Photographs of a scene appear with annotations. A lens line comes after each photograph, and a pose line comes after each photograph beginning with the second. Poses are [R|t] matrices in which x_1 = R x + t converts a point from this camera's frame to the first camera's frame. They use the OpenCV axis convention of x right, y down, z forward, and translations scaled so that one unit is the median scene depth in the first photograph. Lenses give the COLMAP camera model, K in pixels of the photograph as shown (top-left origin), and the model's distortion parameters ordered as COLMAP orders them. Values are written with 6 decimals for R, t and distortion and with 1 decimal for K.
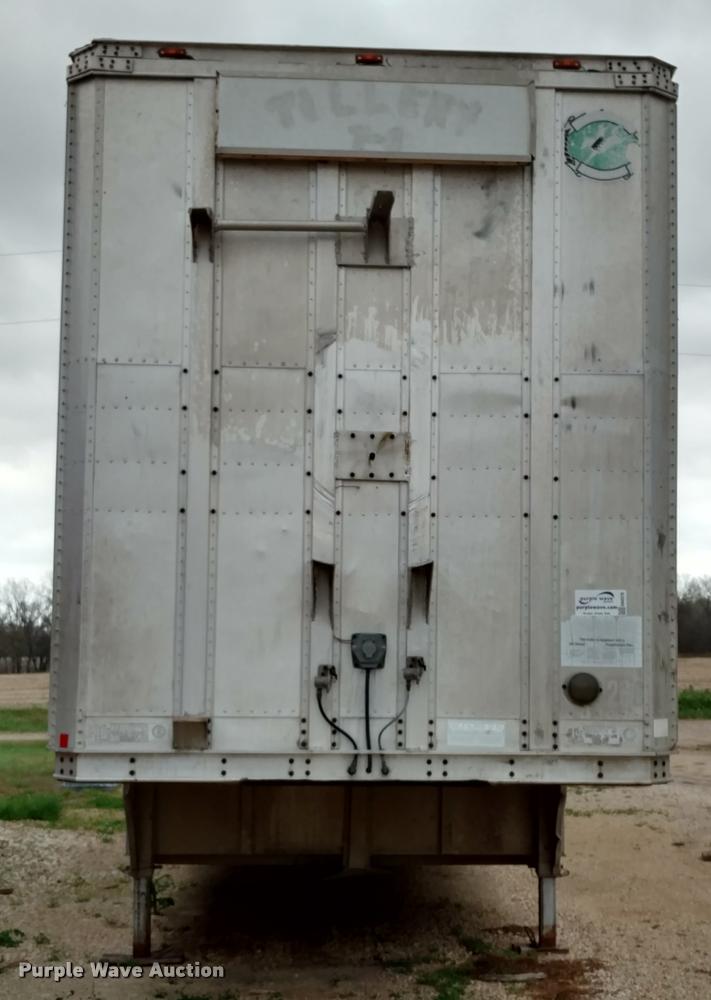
lens RADIAL K [[1622.2, 0, 355.5], [0, 1622.2, 500.0], [0, 0, 1]] dist [0.180032, -0.949822]
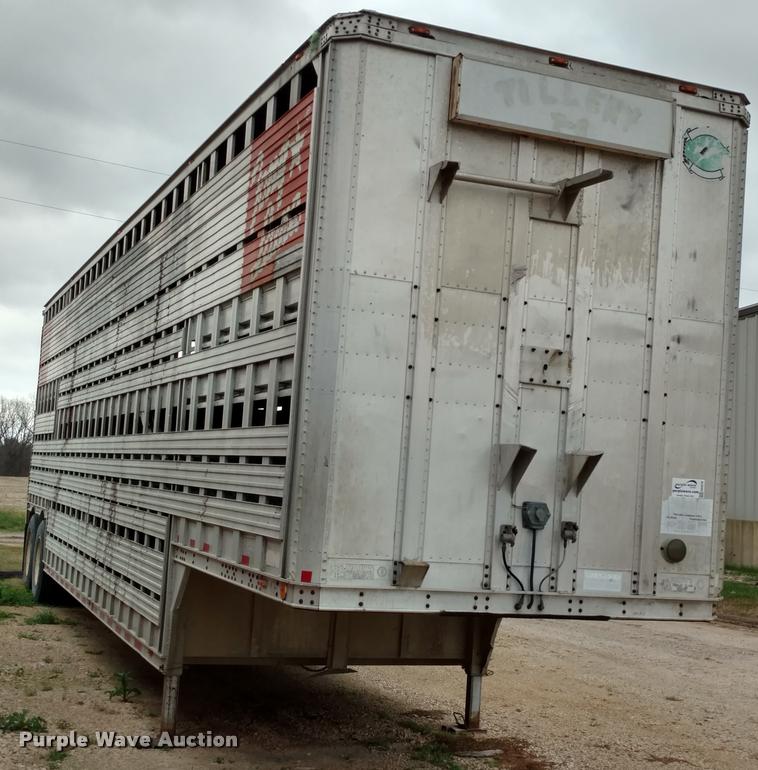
lens RADIAL K [[1239.7, 0, 379.0], [0, 1239.7, 385.0], [0, 0, 1]] dist [0.190414, -0.743295]
pose [[0.939983, 0.079151, 0.331915, -0.446258], [-0.085514, 0.996326, 0.004585, -0.005549], [-0.330333, -0.032694, 0.943298, 0.099062]]
